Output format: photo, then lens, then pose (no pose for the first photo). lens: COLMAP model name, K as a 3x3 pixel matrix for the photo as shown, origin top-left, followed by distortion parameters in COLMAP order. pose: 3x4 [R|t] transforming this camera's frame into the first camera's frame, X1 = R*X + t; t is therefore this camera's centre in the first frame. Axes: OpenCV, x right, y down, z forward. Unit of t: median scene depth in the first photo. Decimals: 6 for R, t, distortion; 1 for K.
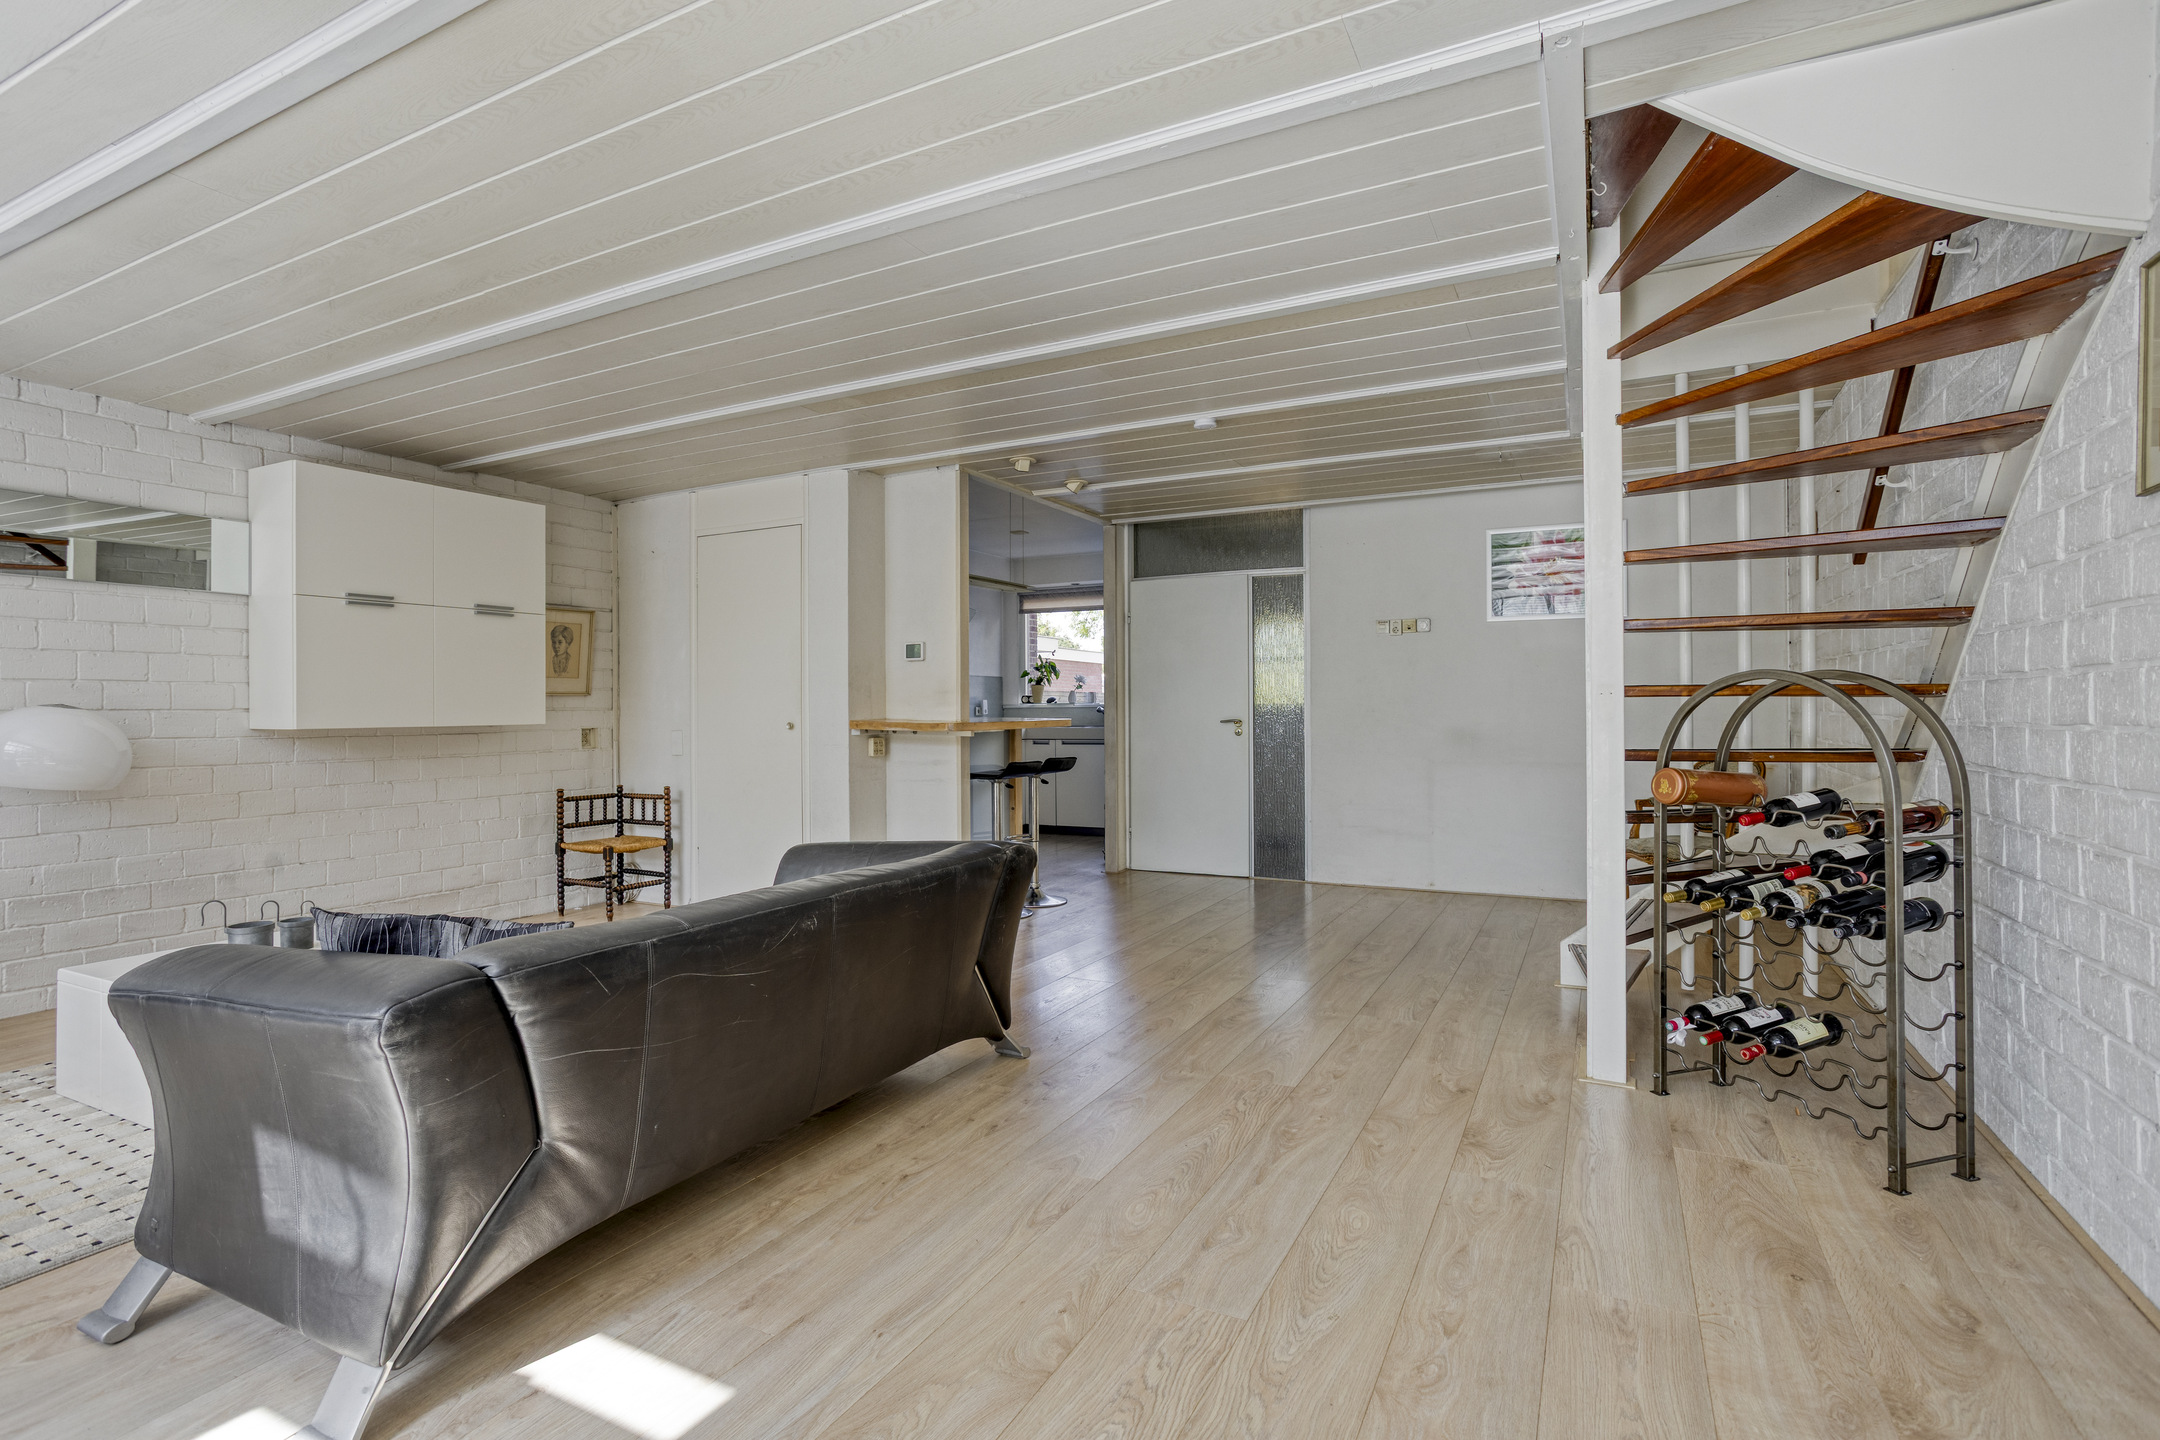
lens RADIAL K [[1046.8, 0, 1068.9], [0, 1046.8, 707.6], [0, 0, 1]] dist [-0.025672, 0.008000]
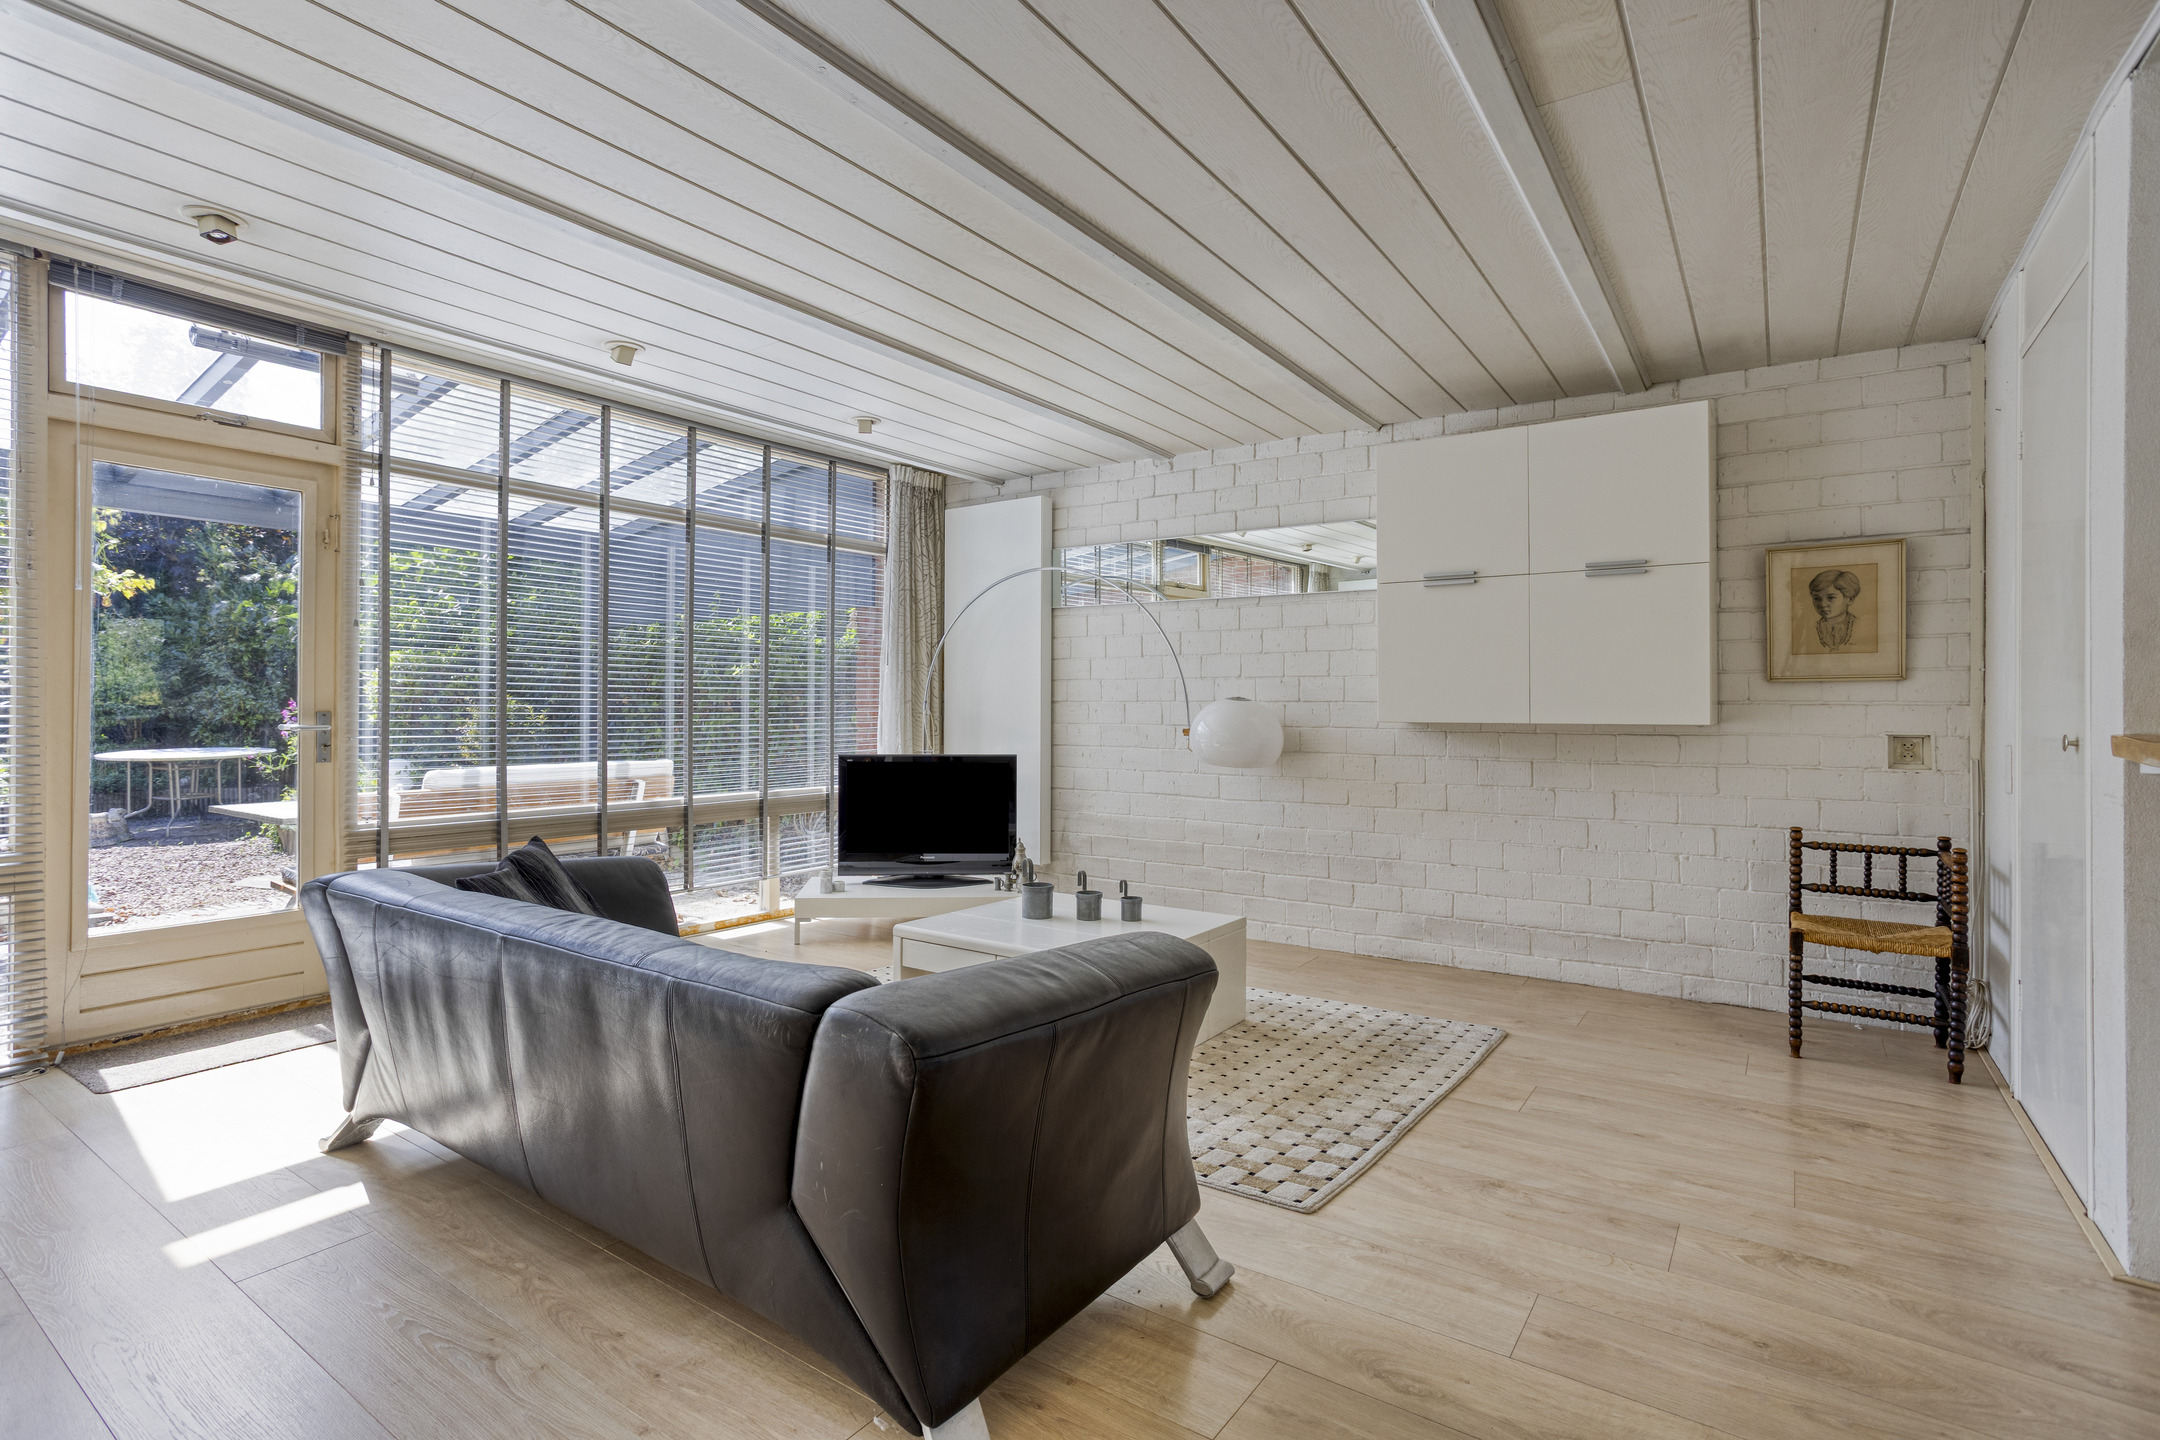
lens RADIAL K [[1046.8, 0, 1062.1], [0, 1046.8, 712.0], [0, 0, 1]] dist [-0.025672, 0.008000]
pose [[-0.142527, 0.009915, -0.989741, 0.205989], [-0.001707, 0.999946, 0.010263, 0.001243], [0.989789, 0.003152, -0.142503, 0.638664]]
